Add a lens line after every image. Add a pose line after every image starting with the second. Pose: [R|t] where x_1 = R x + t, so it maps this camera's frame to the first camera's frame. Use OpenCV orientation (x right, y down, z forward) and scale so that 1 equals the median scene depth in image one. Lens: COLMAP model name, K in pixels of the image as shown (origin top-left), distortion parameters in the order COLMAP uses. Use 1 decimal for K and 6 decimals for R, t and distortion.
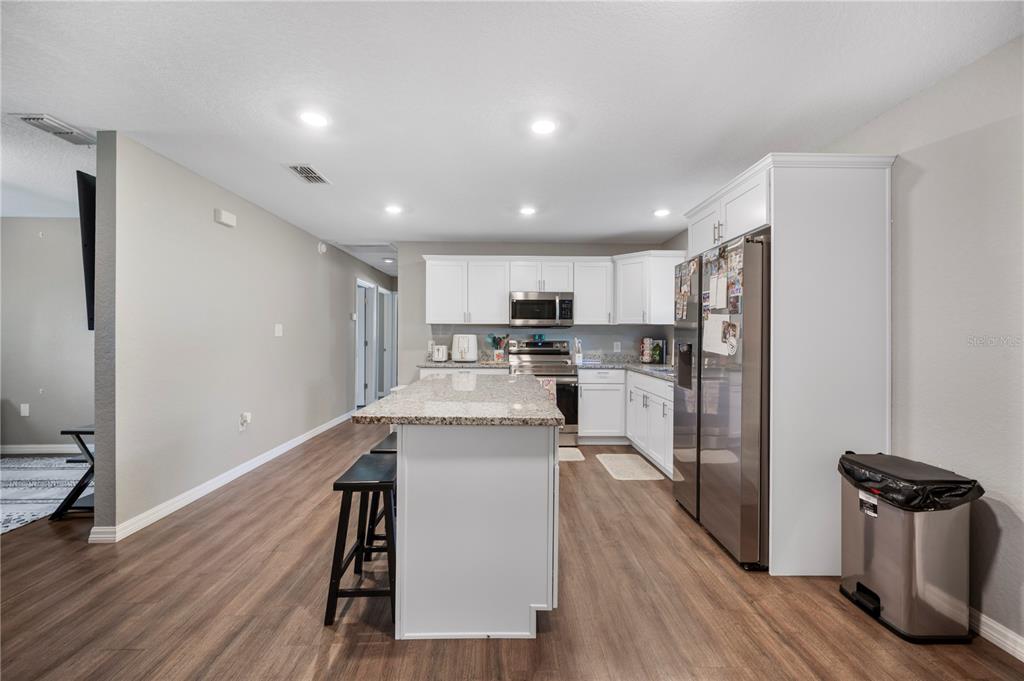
lens RADIAL K [[414.2, 0, 507.8], [0, 414.2, 341.5], [0, 0, 1]] dist [0.000446, -0.000079]
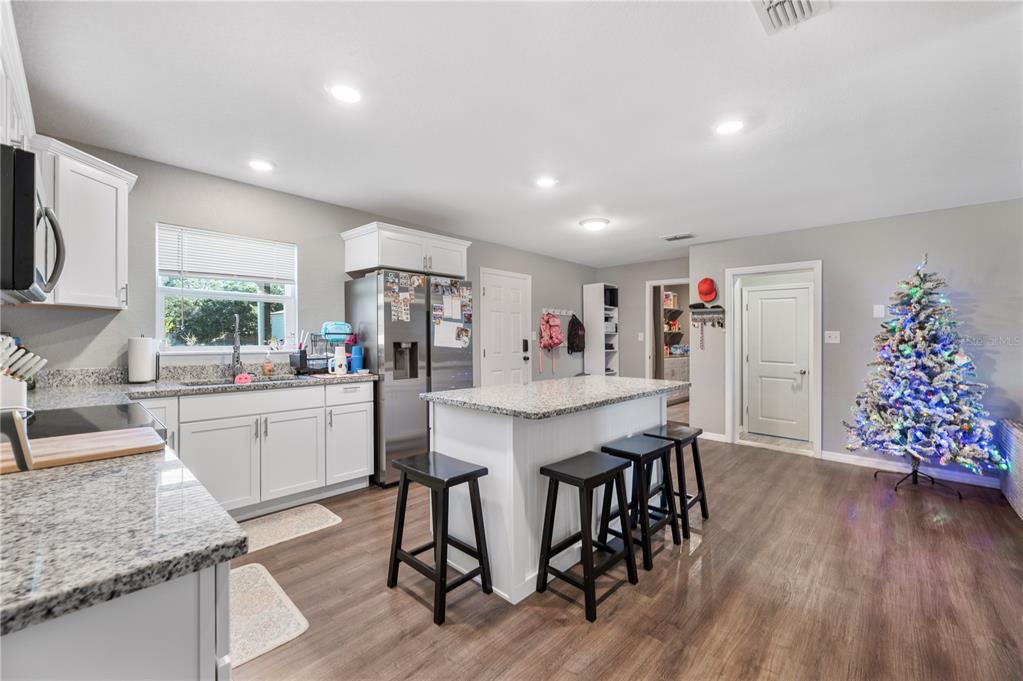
lens RADIAL K [[413.8, 0, 507.3], [0, 413.8, 341.5], [0, 0, 1]] dist [0.000446, -0.000079]
pose [[-0.719706, -0.019500, 0.694005, -0.742743], [-0.000132, 0.999609, 0.027950, -0.037231], [-0.694278, 0.020024, -0.719428, 2.021617]]
